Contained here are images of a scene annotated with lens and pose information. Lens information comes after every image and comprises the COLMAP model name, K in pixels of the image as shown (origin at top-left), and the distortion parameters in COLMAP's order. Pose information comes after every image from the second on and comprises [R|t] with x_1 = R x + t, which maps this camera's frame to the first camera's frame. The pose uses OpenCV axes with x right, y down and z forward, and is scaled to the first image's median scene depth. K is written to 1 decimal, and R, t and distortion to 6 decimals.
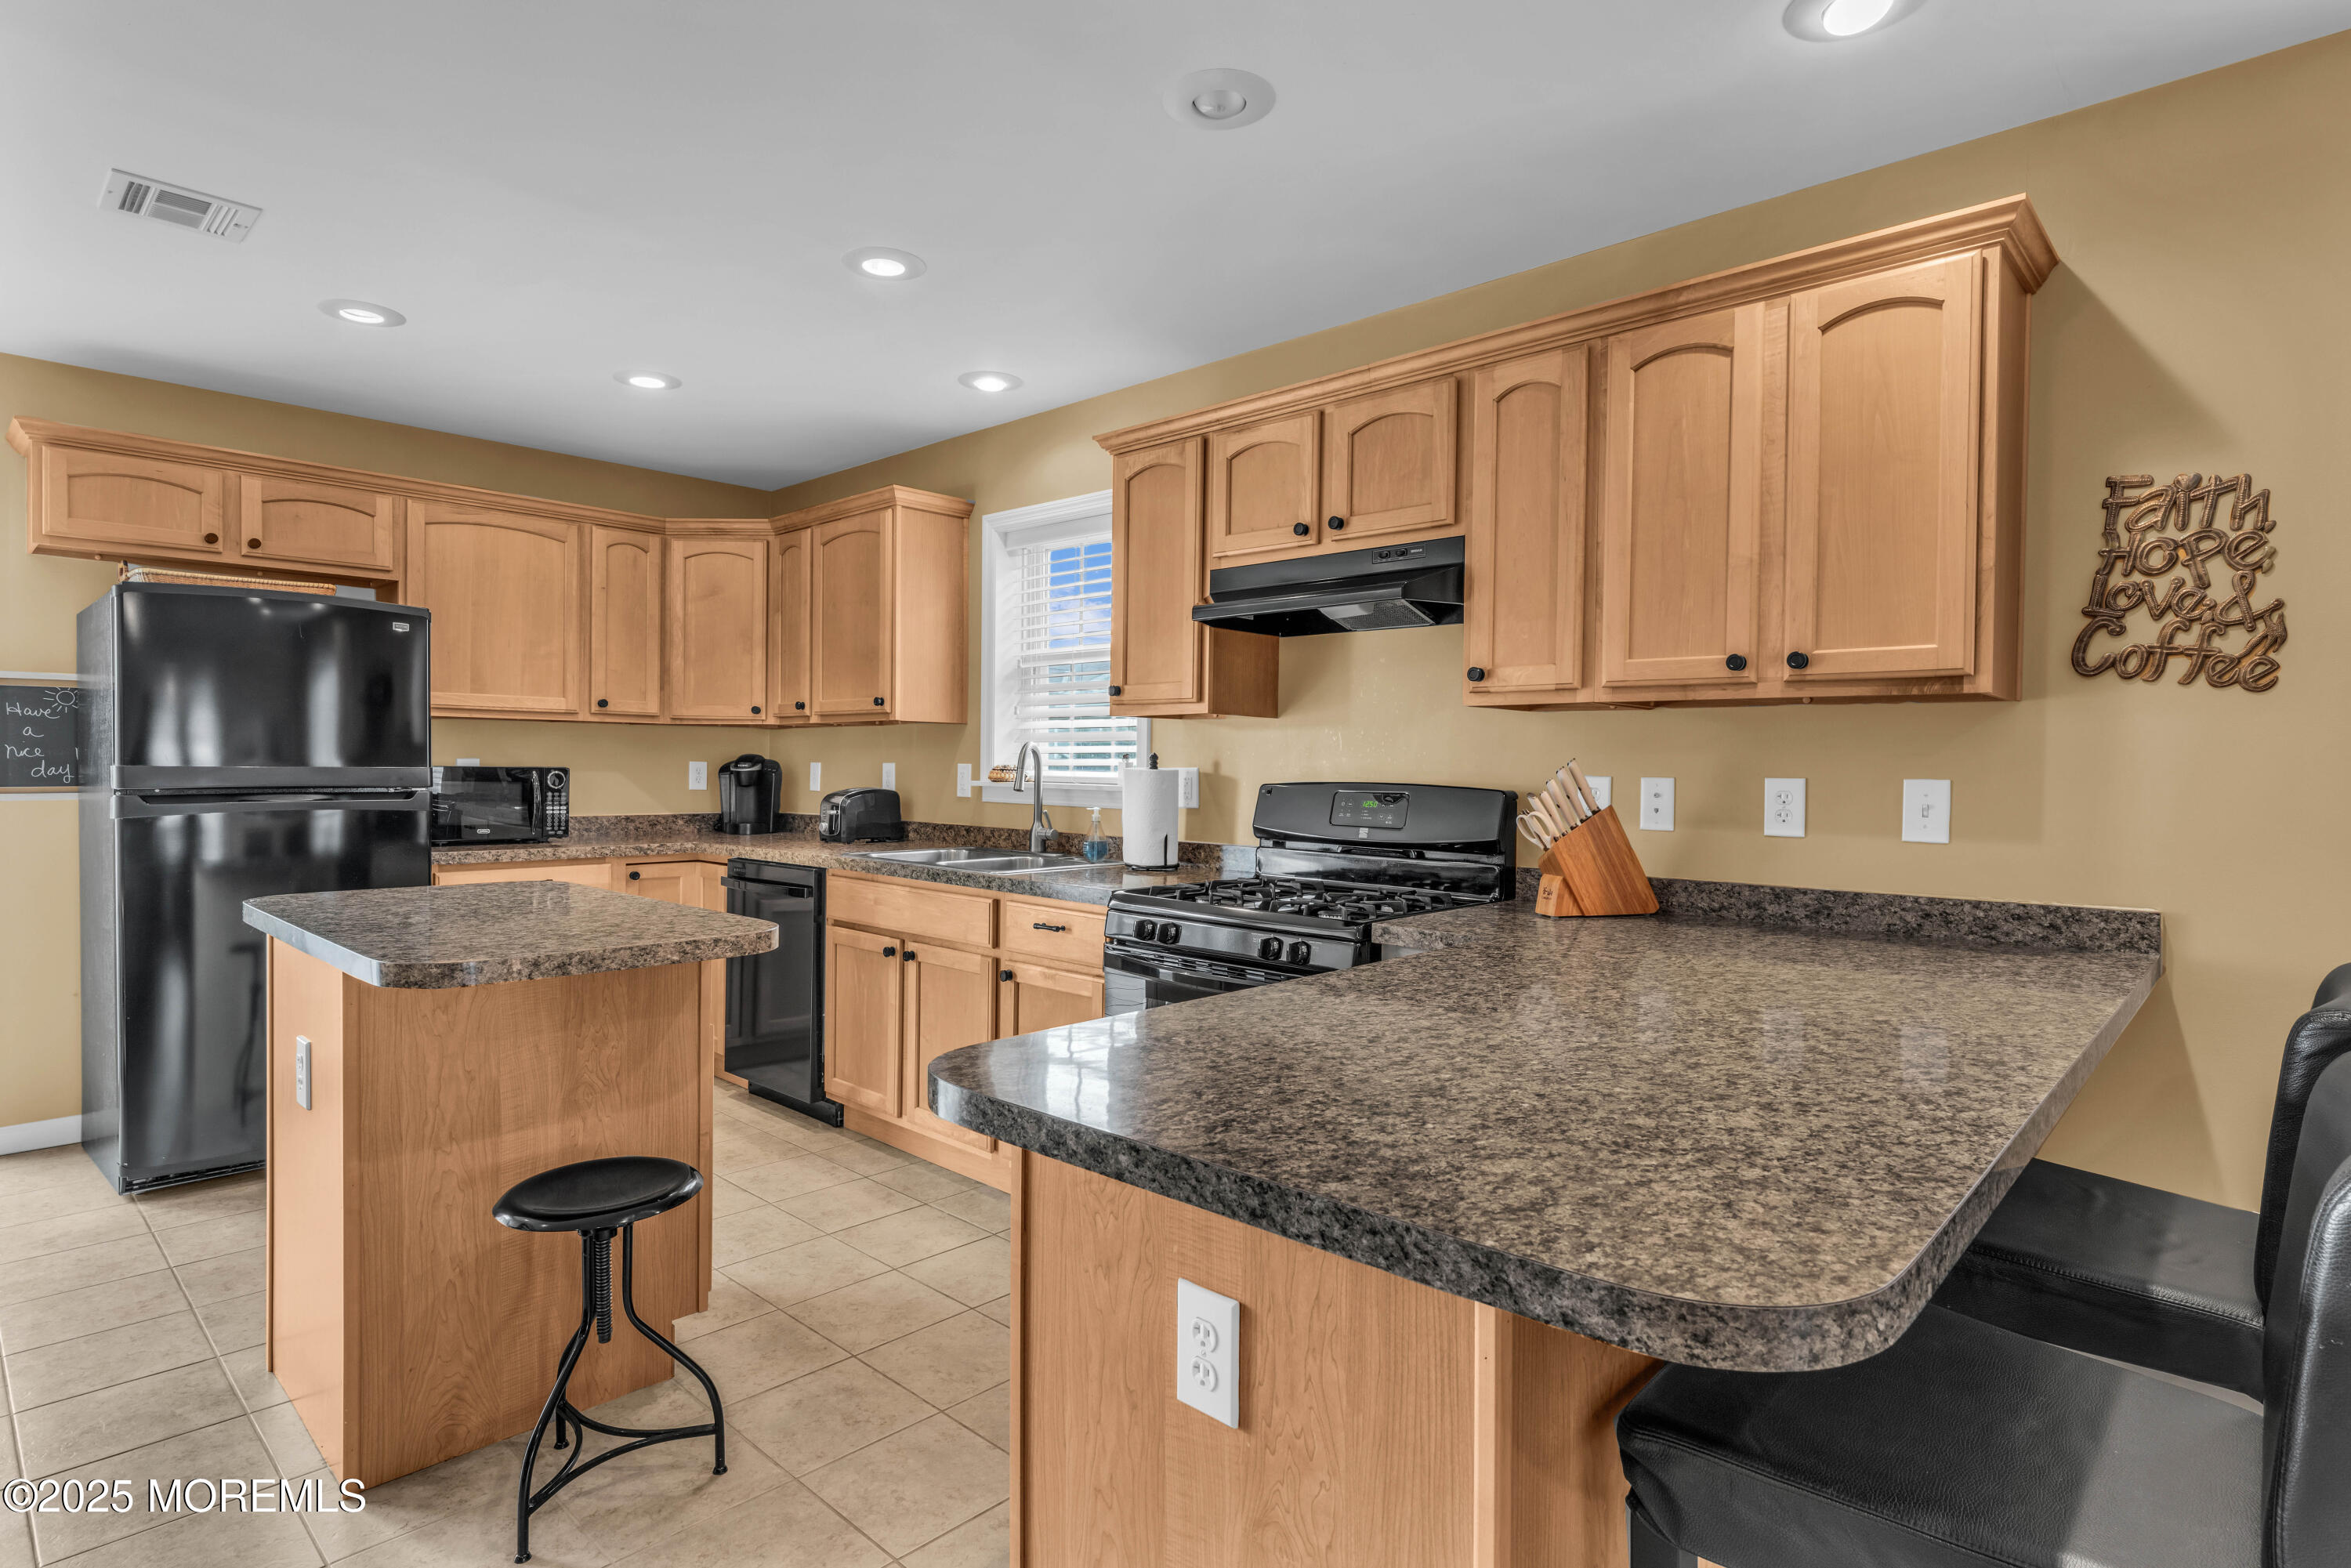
lens RADIAL K [[1215.2, 0, 1197.6], [0, 1215.2, 772.1], [0, 0, 1]] dist [0.005670, 0.002906]
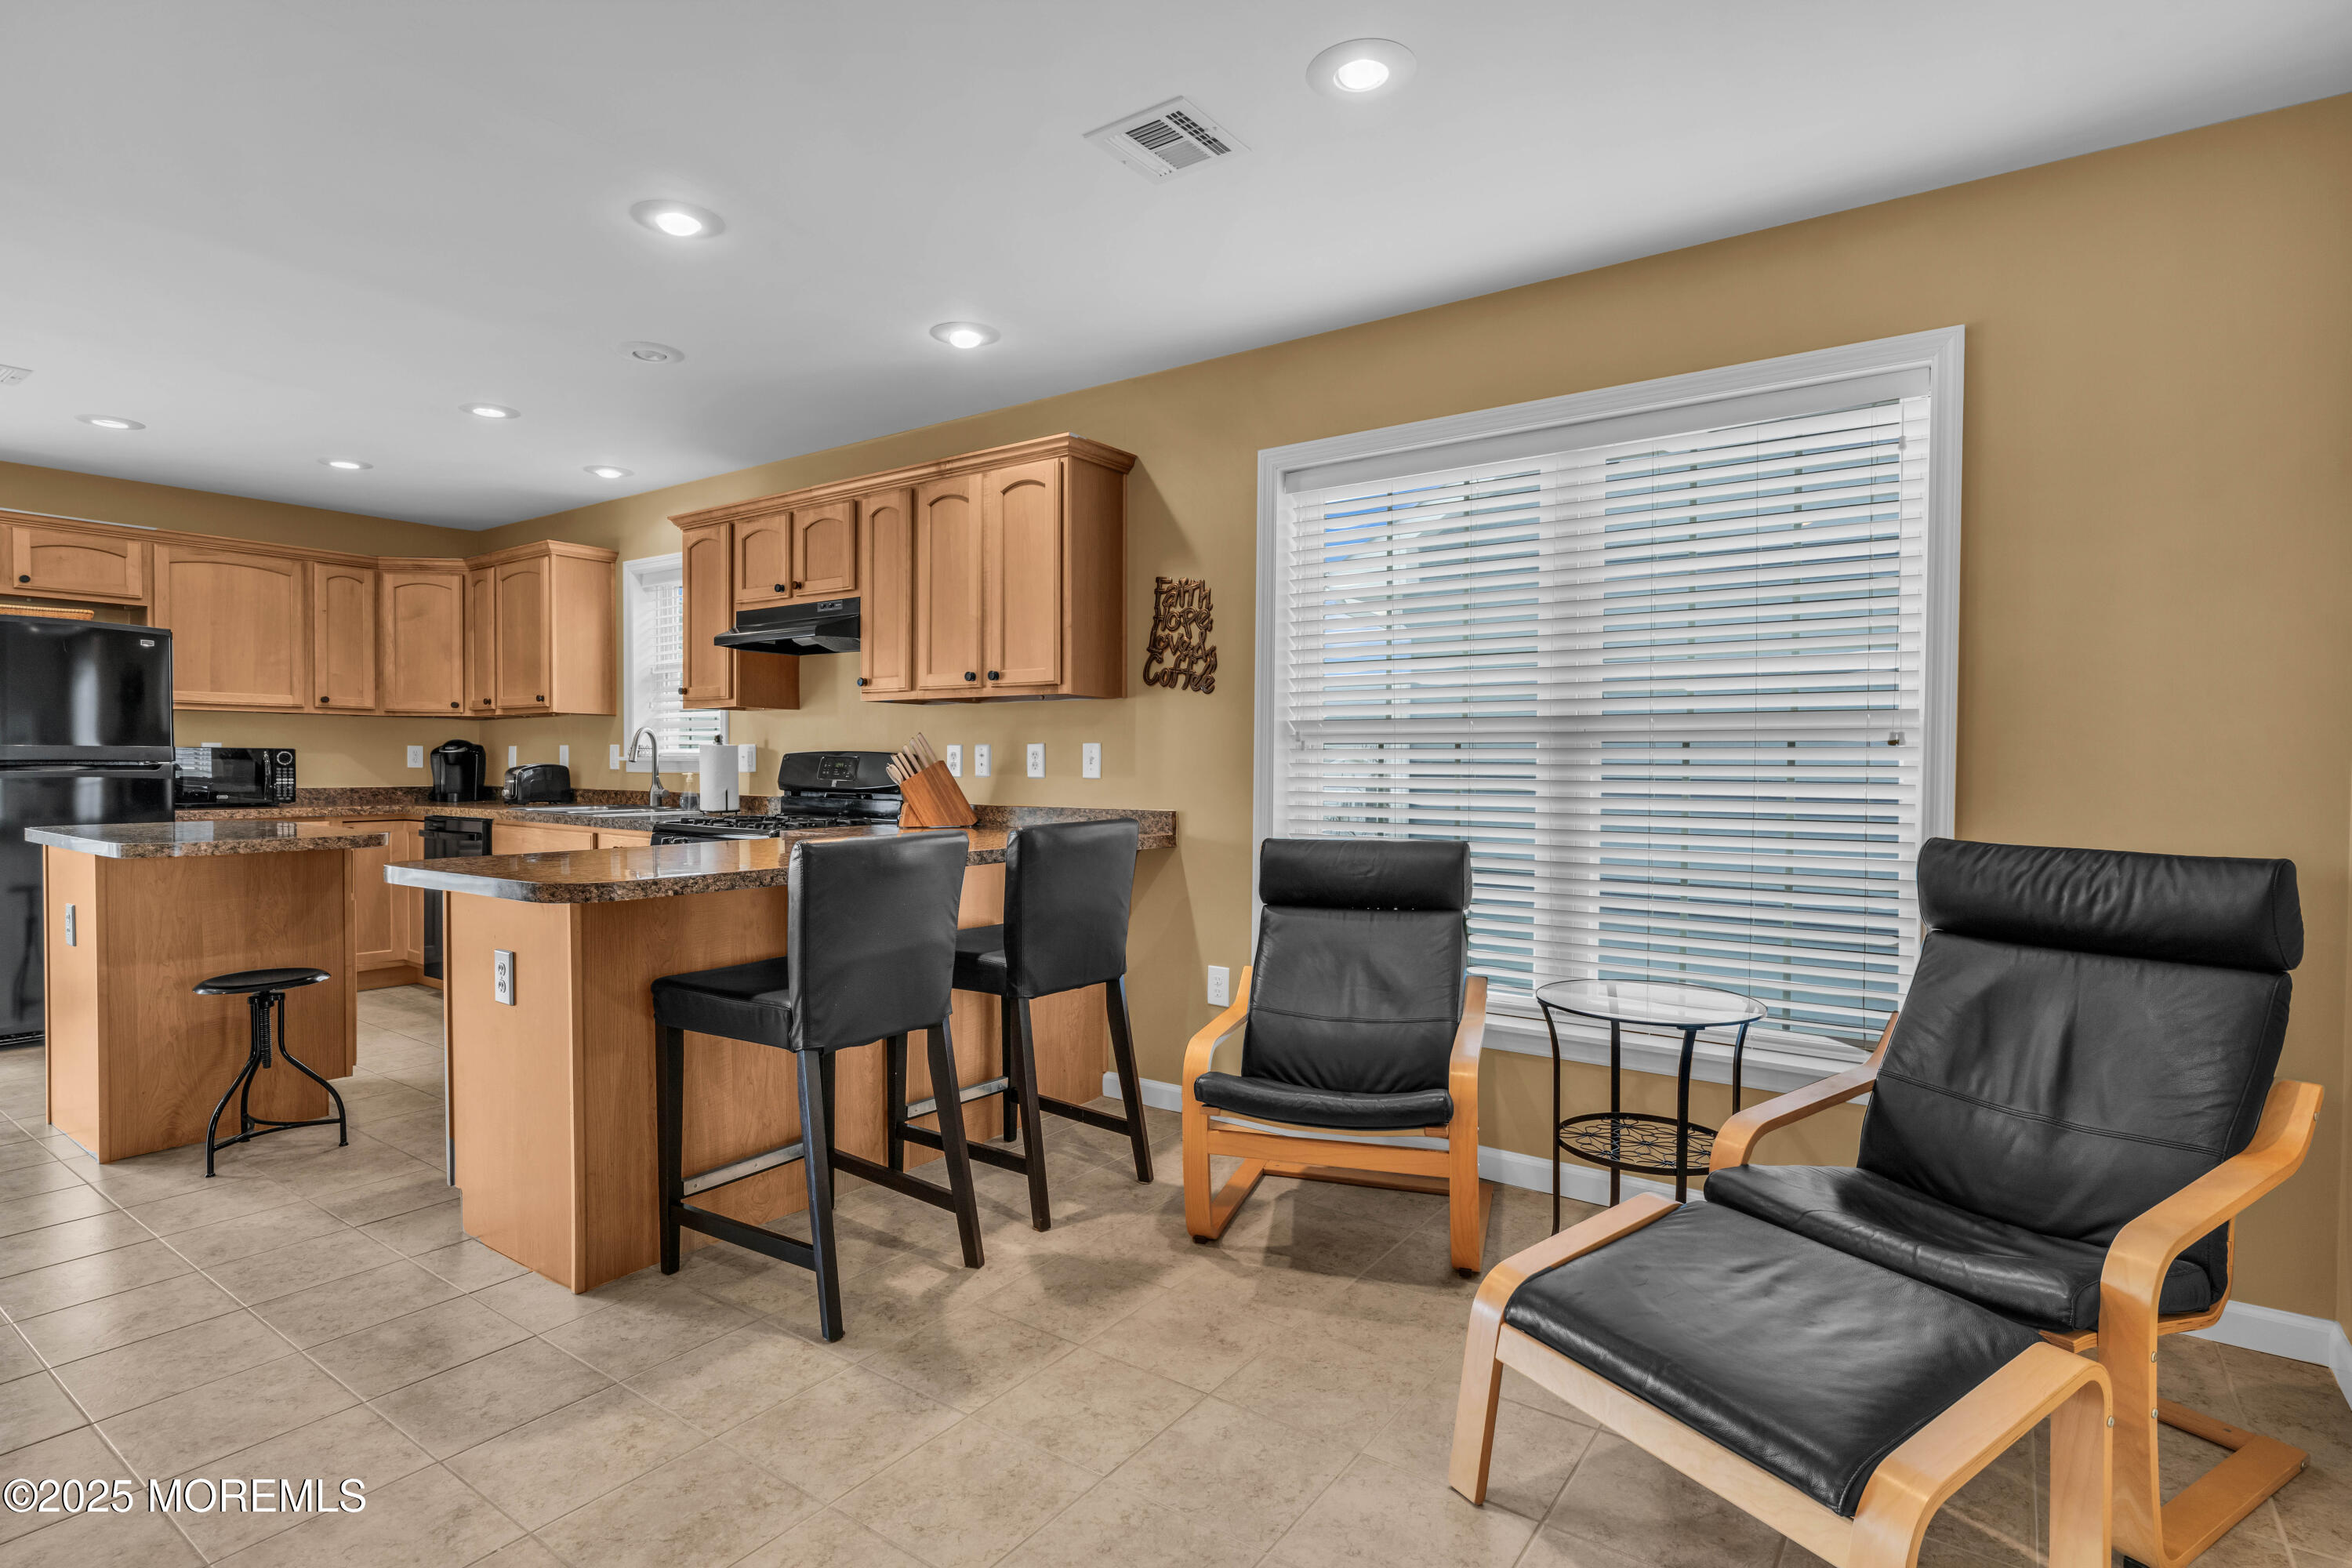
lens RADIAL K [[1215.8, 0, 1222.4], [0, 1215.8, 777.6], [0, 0, 1]] dist [0.005670, 0.002906]
pose [[0.992452, -0.007543, 0.122402, 0.432420], [0.006826, 0.999957, 0.006277, 0.035794], [-0.122444, -0.005394, 0.992461, -0.588432]]
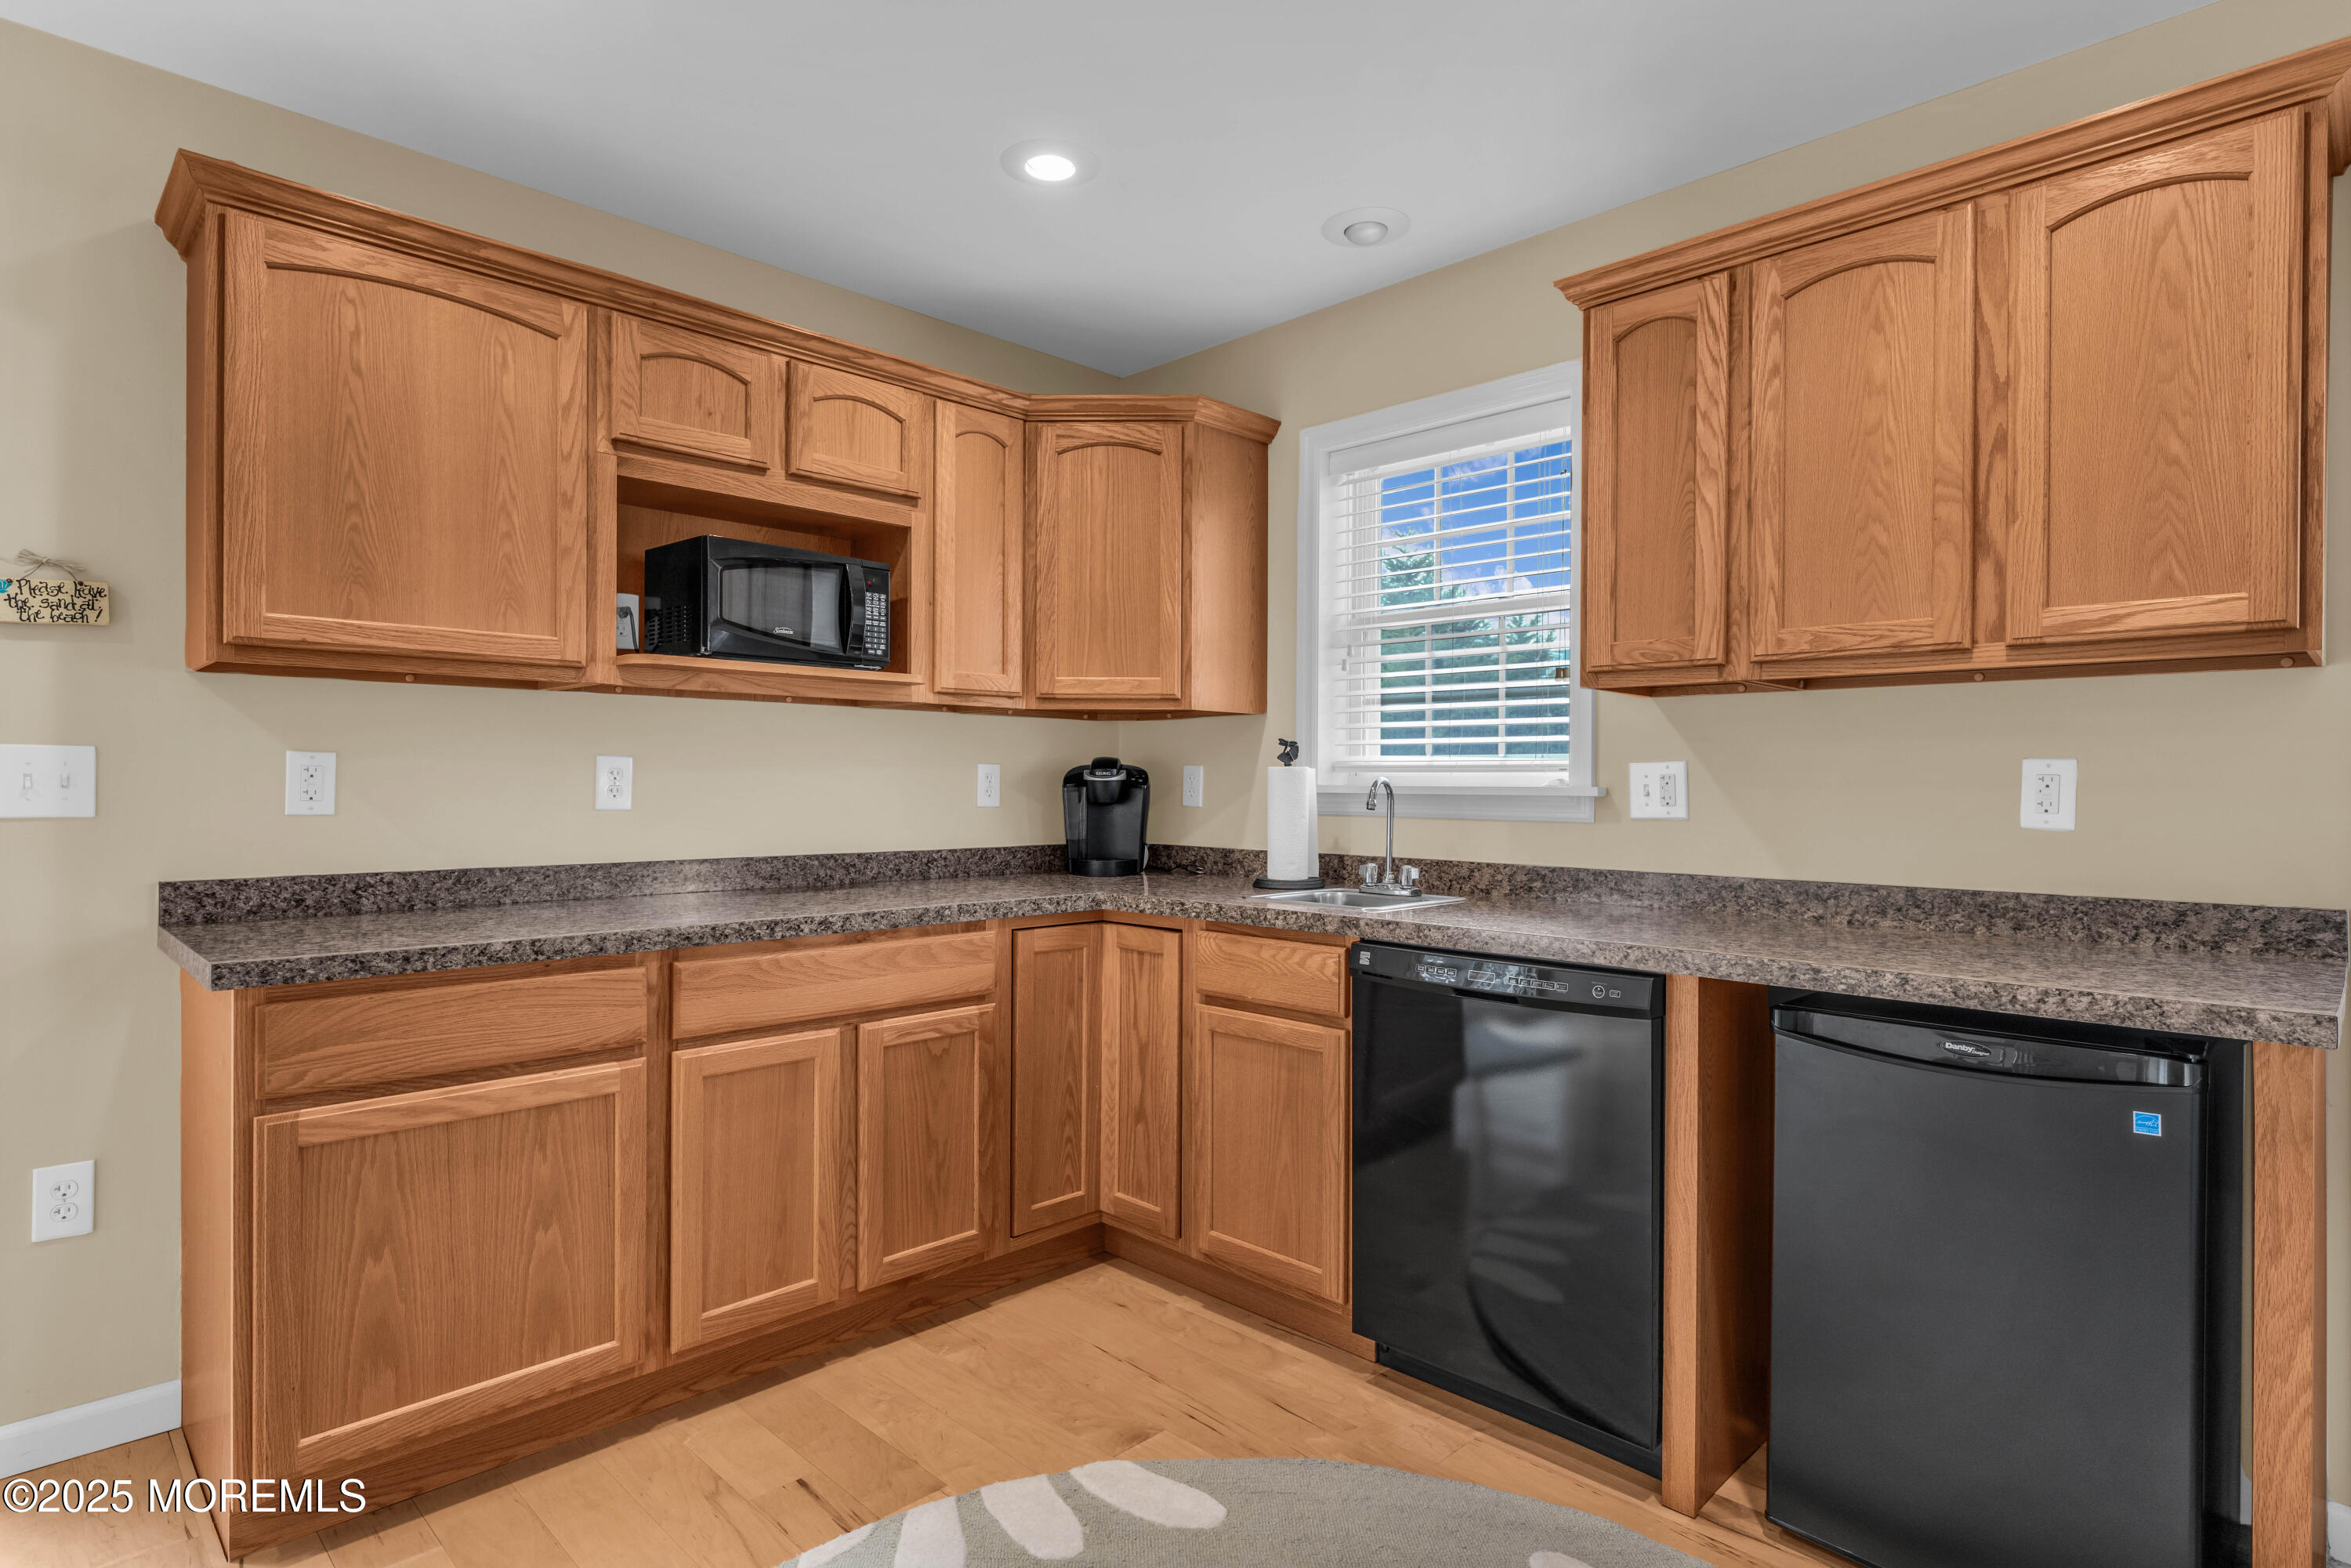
lens RADIAL K [[1215.2, 0, 1037.5], [0, 1215.2, 772.5], [0, 0, 1]] dist [0.005670, 0.002906]
pose [[0.997949, -0.006480, -0.063692, -0.366622], [0.006674, 0.999974, 0.002829, -0.006079], [0.063672, -0.003248, 0.997966, 0.328737]]
